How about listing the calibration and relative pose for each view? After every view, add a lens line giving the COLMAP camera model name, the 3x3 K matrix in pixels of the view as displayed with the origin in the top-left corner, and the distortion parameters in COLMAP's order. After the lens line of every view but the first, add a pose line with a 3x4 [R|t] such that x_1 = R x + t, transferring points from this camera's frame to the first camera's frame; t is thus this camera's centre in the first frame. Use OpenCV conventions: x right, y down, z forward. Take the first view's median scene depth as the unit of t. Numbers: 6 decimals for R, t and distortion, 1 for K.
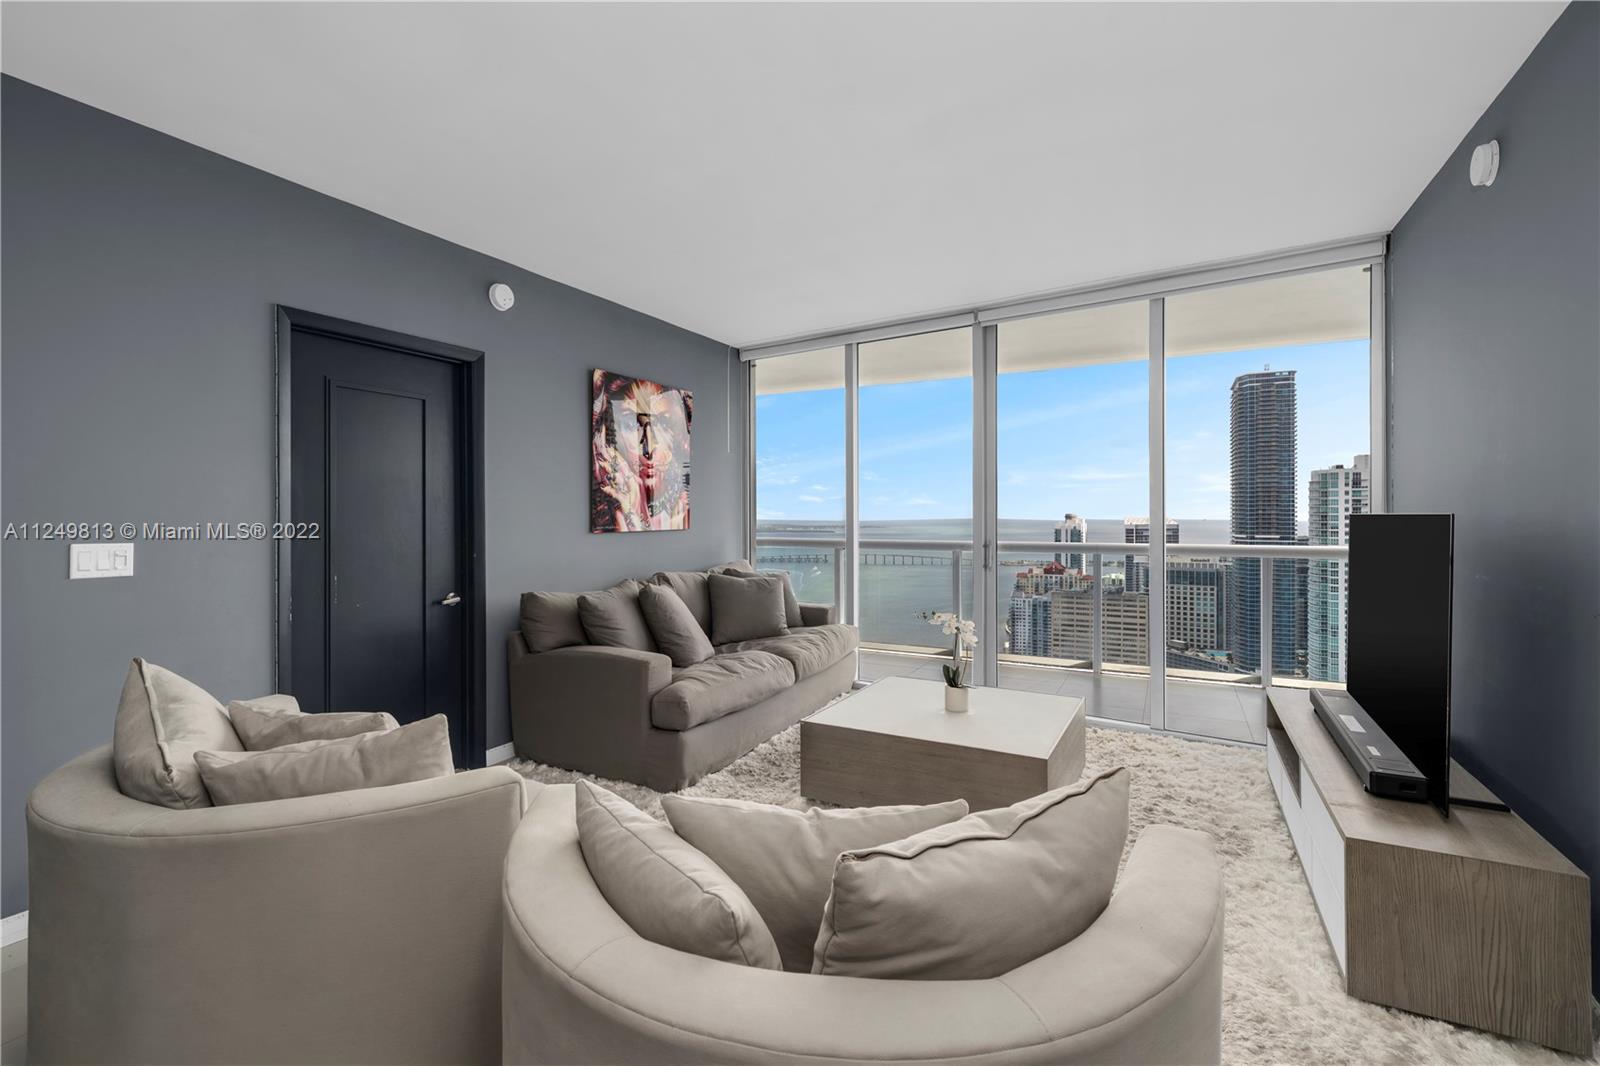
lens RADIAL K [[725.1, 0, 799.5], [0, 725.1, 521.3], [0, 0, 1]] dist [-0.004231, -0.001173]
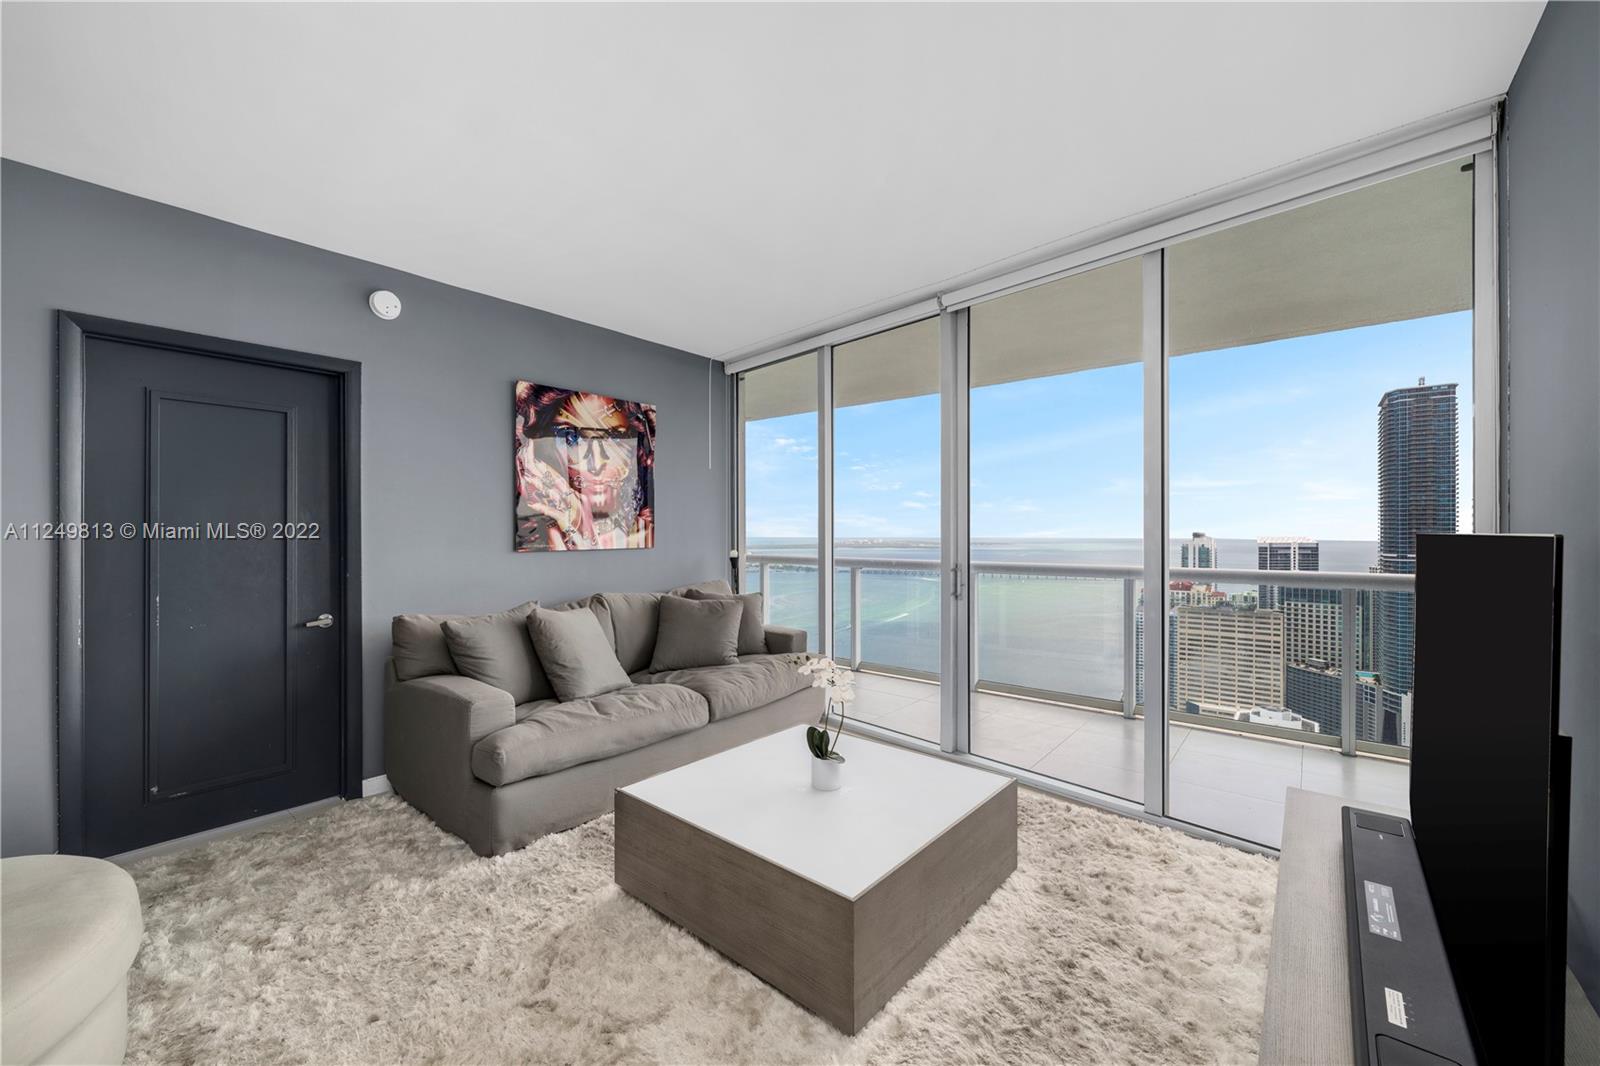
lens RADIAL K [[630.5, 0, 802.8], [0, 630.5, 536.3], [0, 0, 1]] dist [-0.004757, -0.000692]
pose [[0.978743, 0.002868, -0.205071, 0.232549], [-0.003503, 0.999990, -0.002734, -0.003271], [0.205061, 0.003394, 0.978743, 0.237215]]
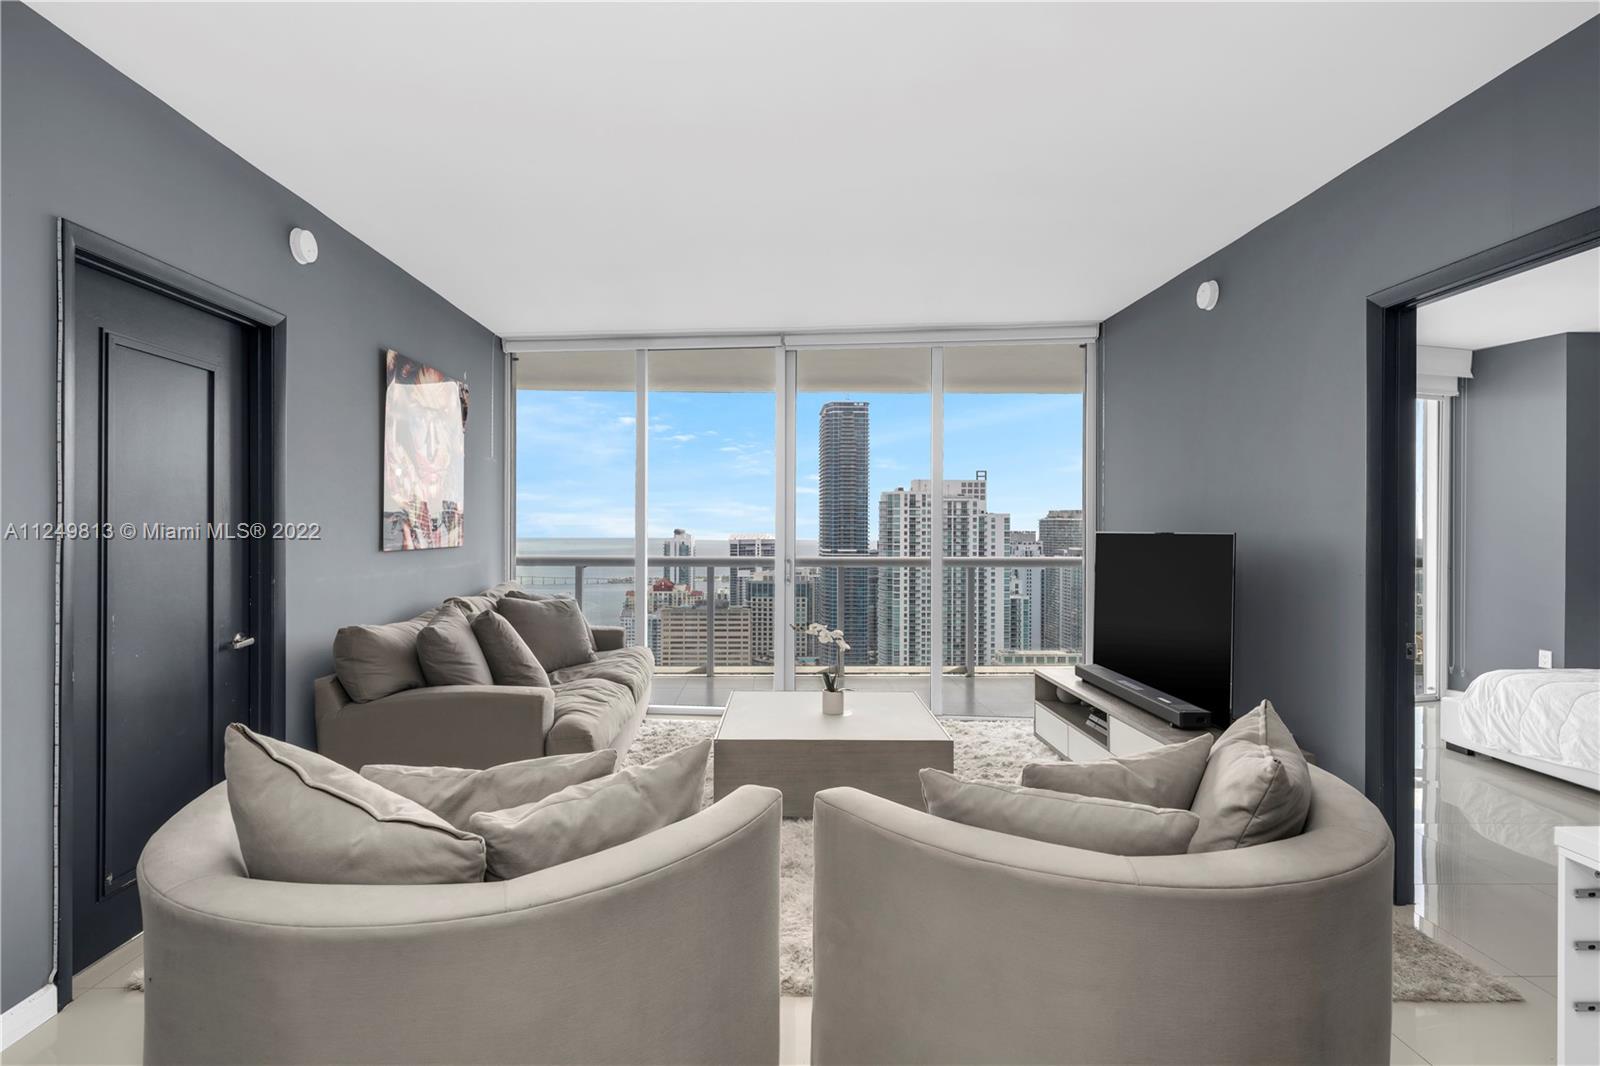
lens RADIAL K [[781.2, 0, 799.7], [0, 781.2, 535.8], [0, 0, 1]] dist [-0.006229, -0.000337]
pose [[0.869283, 0.001692, 0.494312, -0.281931], [-0.001390, 0.999999, -0.000979, -0.000764], [-0.494313, 0.000164, 0.869284, 0.013196]]
